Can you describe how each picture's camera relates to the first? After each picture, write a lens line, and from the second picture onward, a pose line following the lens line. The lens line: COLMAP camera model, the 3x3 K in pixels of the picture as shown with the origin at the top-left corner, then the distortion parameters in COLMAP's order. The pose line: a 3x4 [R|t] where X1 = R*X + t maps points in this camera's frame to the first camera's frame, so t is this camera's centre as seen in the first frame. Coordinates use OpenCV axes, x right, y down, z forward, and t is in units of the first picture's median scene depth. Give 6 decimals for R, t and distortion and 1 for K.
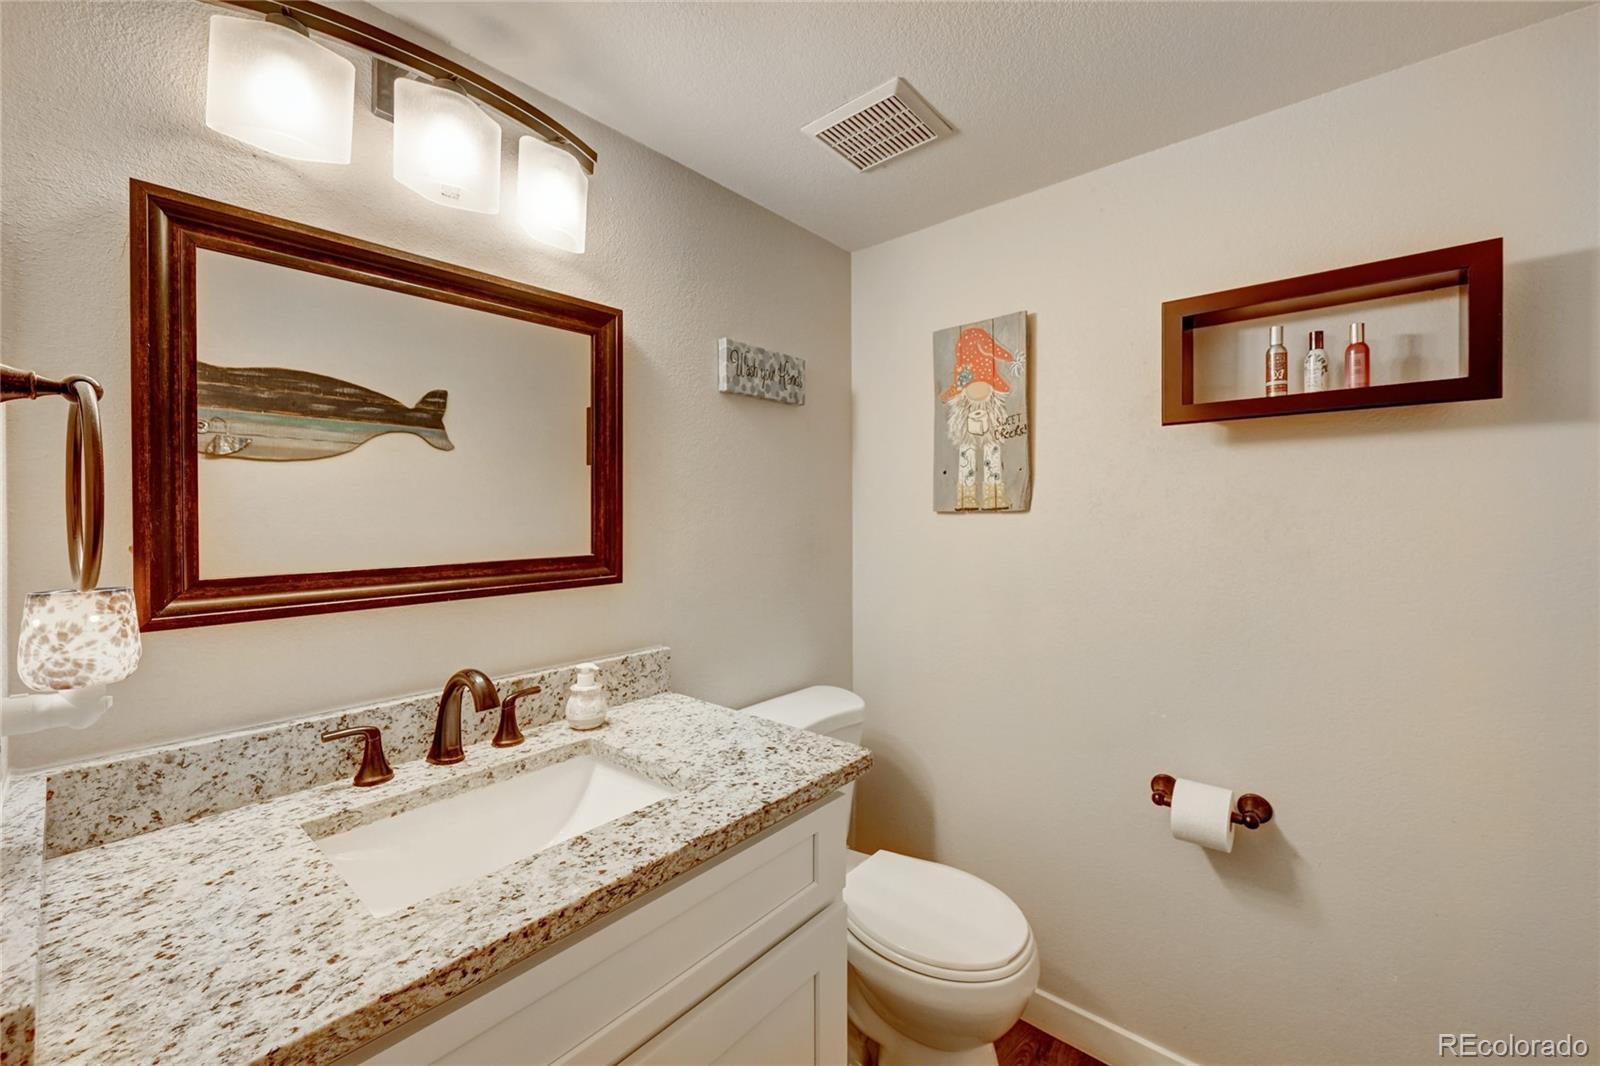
lens RADIAL K [[648.8, 0, 791.6], [0, 648.8, 519.0], [0, 0, 1]] dist [-0.002222, 0.000277]
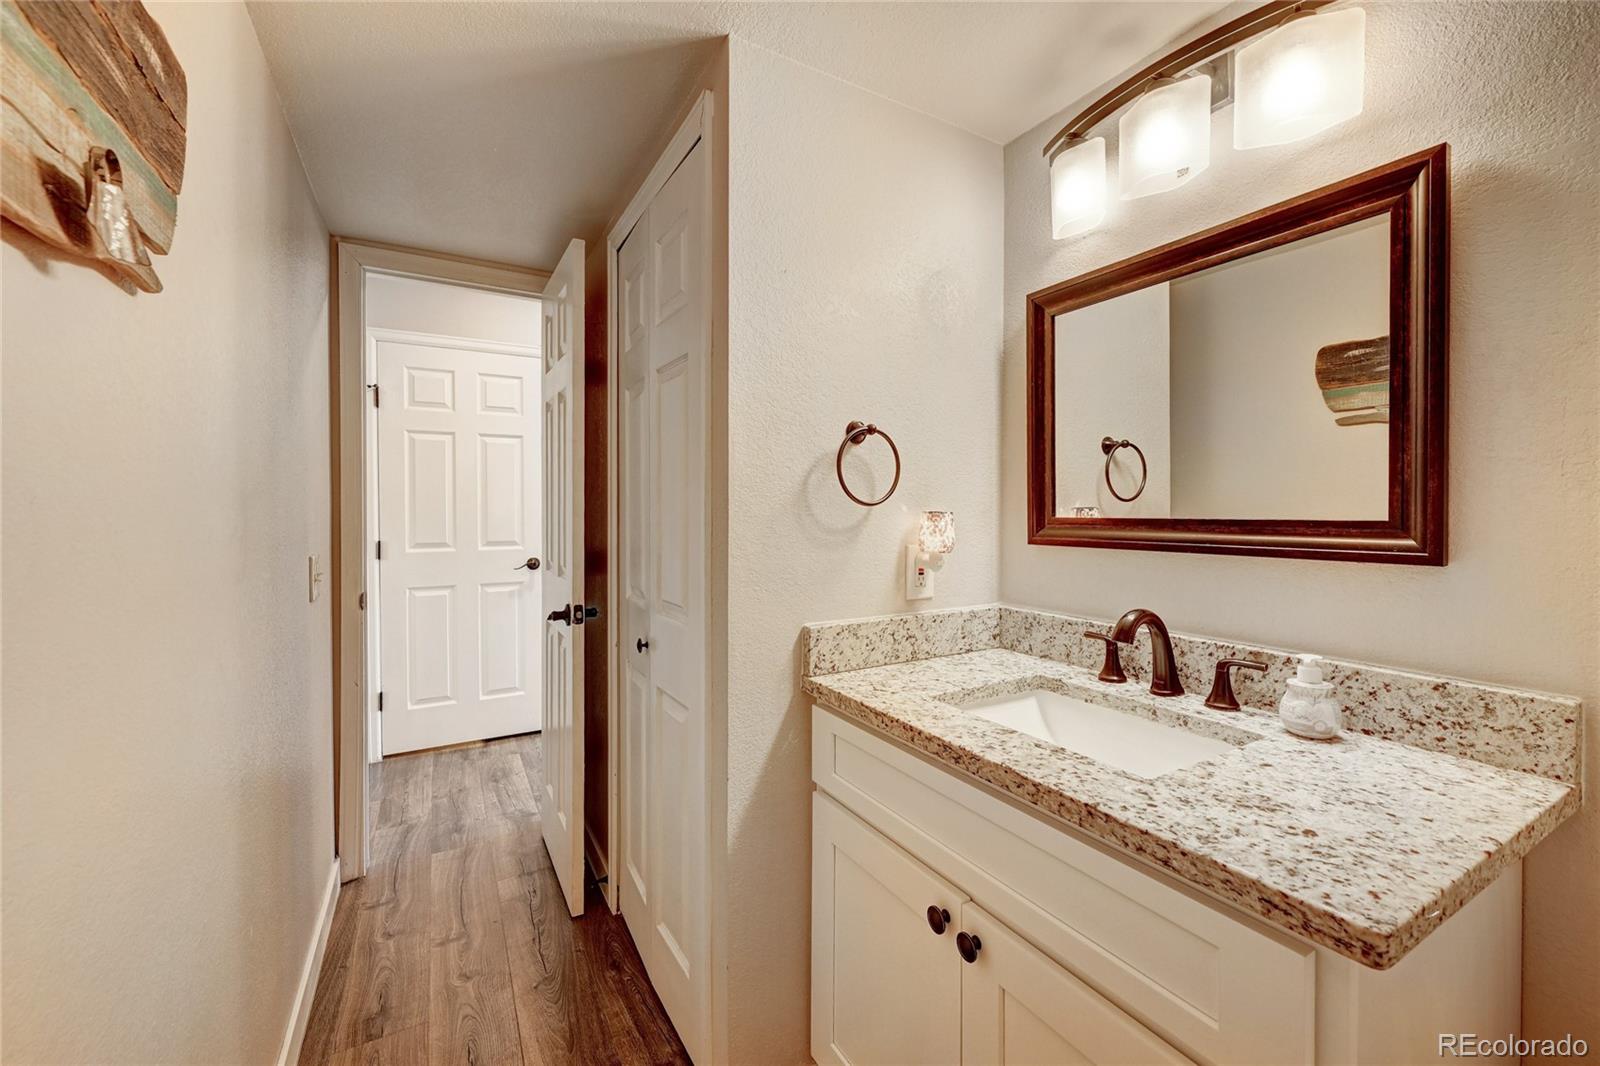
lens RADIAL K [[648.8, 0, 789.4], [0, 648.8, 519.8], [0, 0, 1]] dist [-0.002222, 0.000277]
pose [[-0.348175, 0.022008, -0.937171, 0.827597], [-0.005660, 0.999657, 0.025578, 0.056426], [0.937413, 0.014210, -0.347931, 0.887084]]
